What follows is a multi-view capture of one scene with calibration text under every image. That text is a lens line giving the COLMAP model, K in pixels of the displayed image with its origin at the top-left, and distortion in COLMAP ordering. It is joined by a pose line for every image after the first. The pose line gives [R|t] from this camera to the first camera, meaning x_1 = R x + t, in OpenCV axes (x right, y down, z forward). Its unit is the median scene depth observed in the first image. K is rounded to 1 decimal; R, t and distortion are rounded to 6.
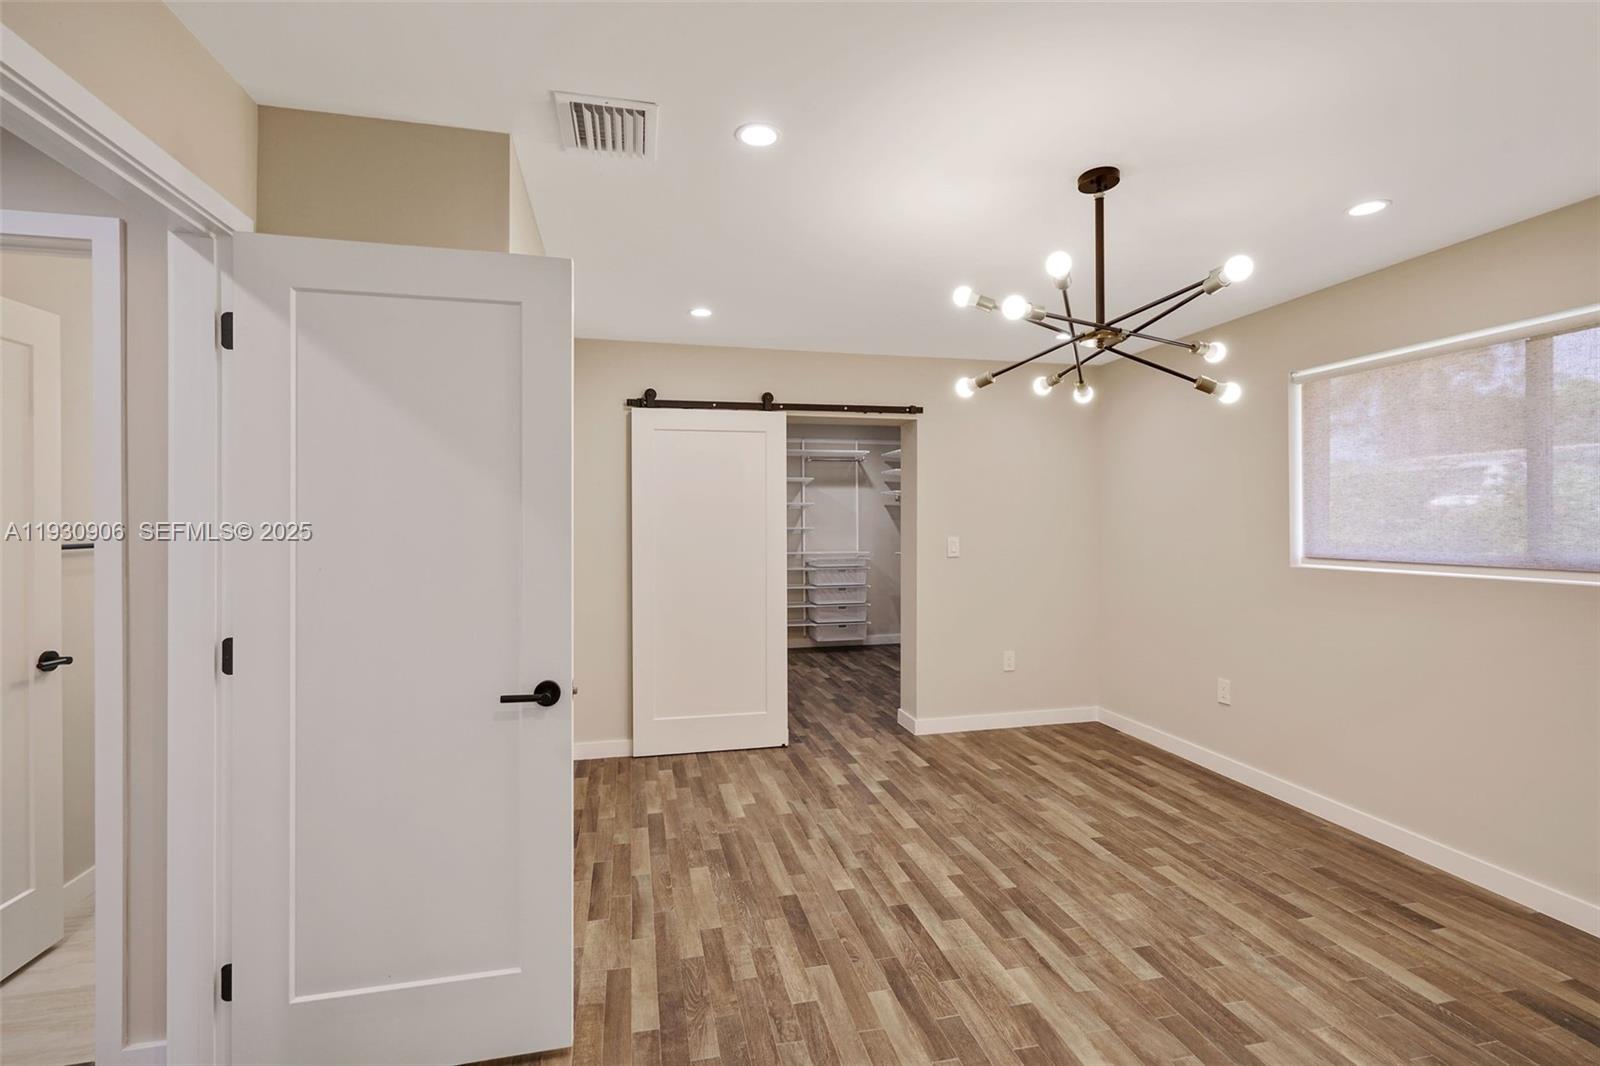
lens RADIAL K [[730.2, 0, 791.1], [0, 730.2, 530.9], [0, 0, 1]] dist [-0.004999, 0.002614]
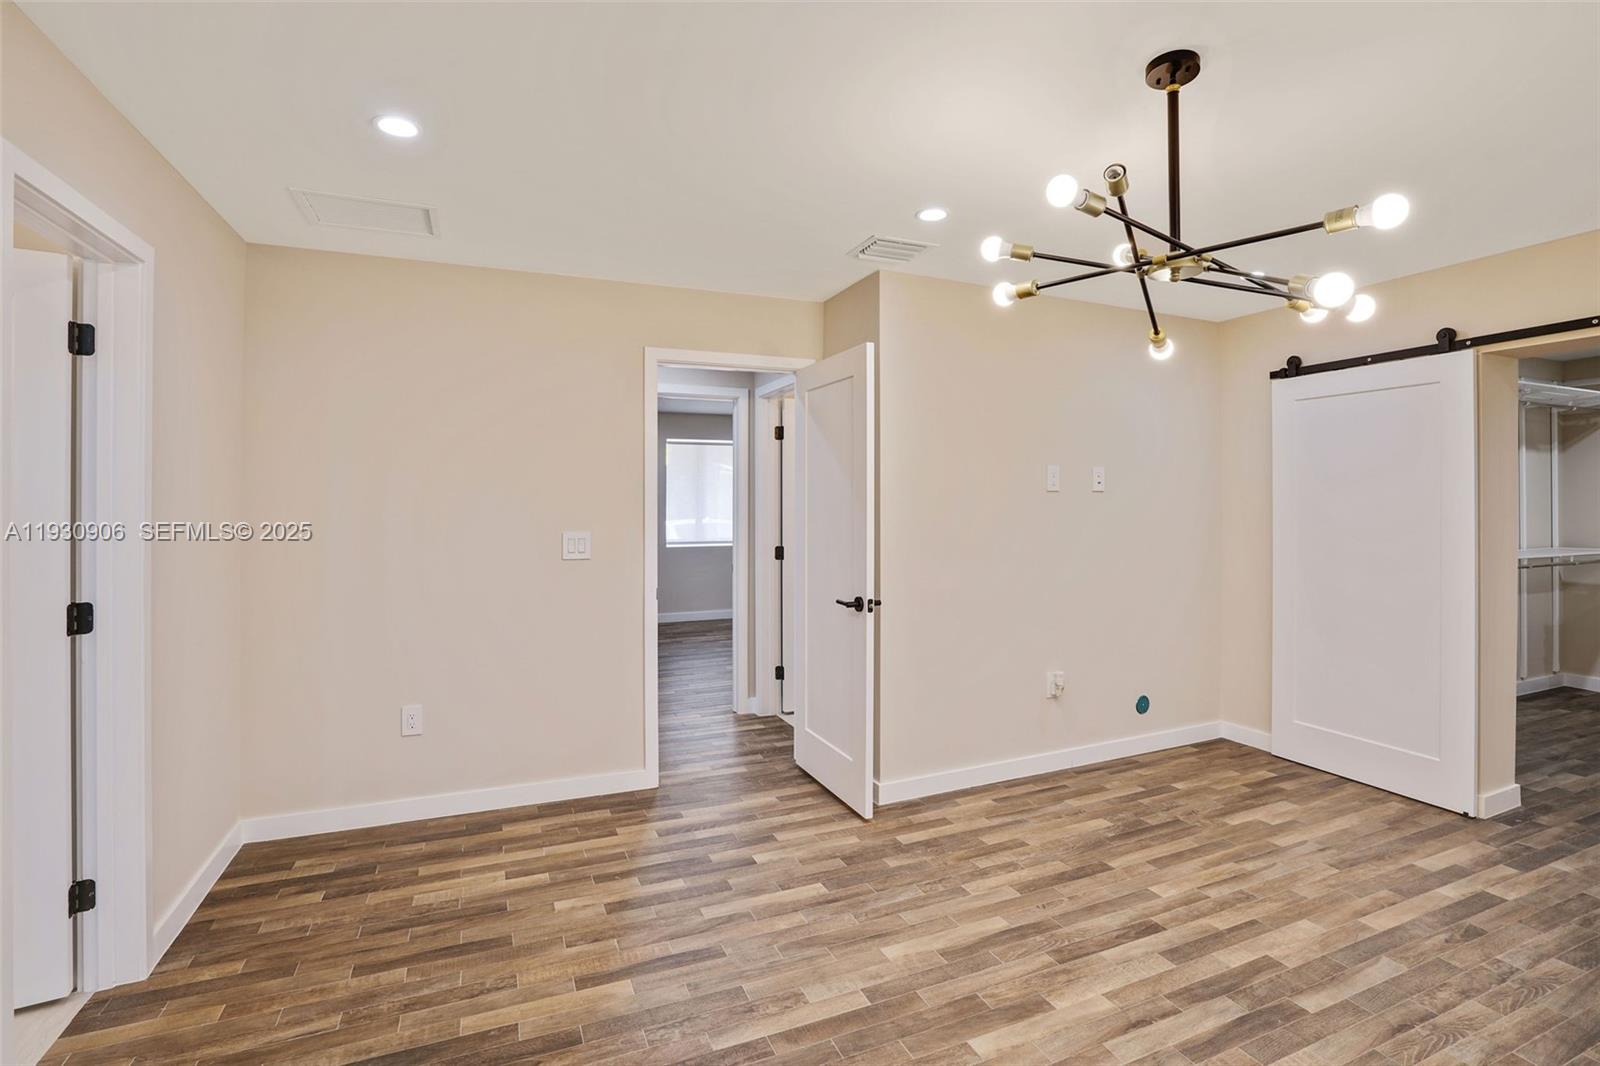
lens RADIAL K [[730.2, 0, 819.2], [0, 730.2, 497.8], [0, 0, 1]] dist [-0.004999, 0.002614]
pose [[0.220374, -0.003455, -0.975409, 0.876452], [-0.010290, 0.999930, -0.005867, -0.009930], [0.975361, 0.011330, 0.220323, 0.351336]]
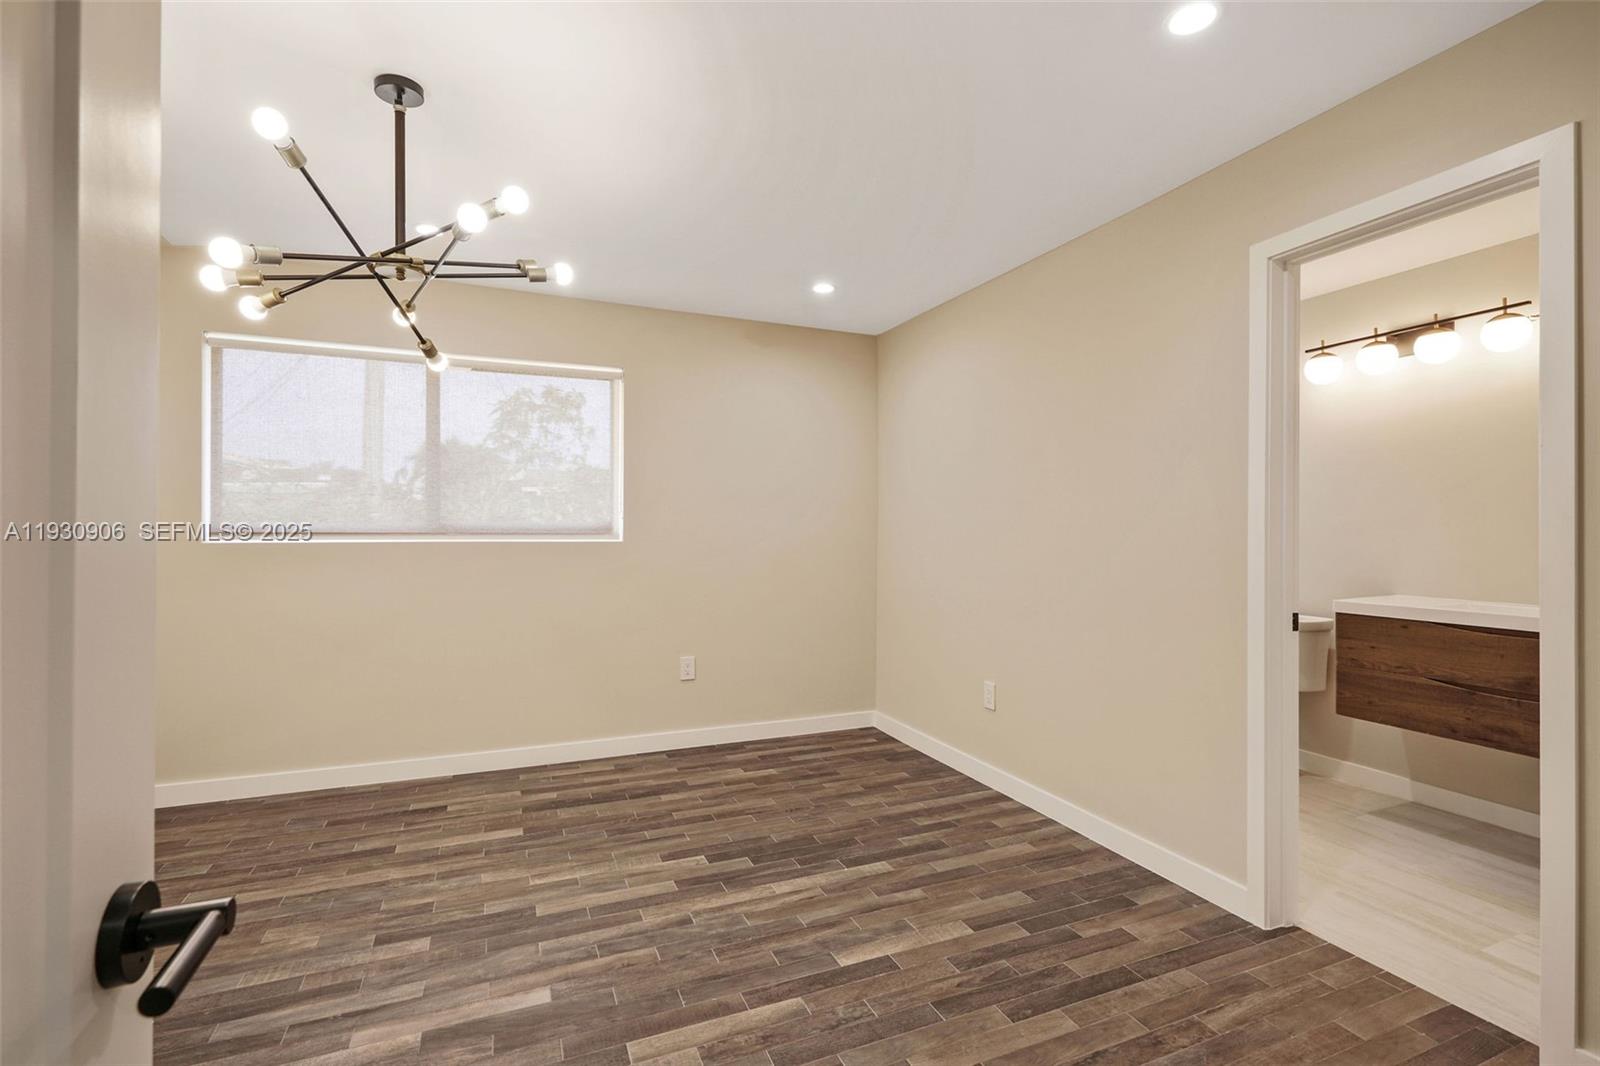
lens RADIAL K [[730.2, 0, 799.0], [0, 730.2, 533.5], [0, 0, 1]] dist [-0.004999, 0.002614]
pose [[-0.187616, -0.001423, 0.982241, -0.429901], [0.005549, 0.999981, 0.002508, 0.048457], [-0.982227, 0.005921, -0.187604, 0.531720]]
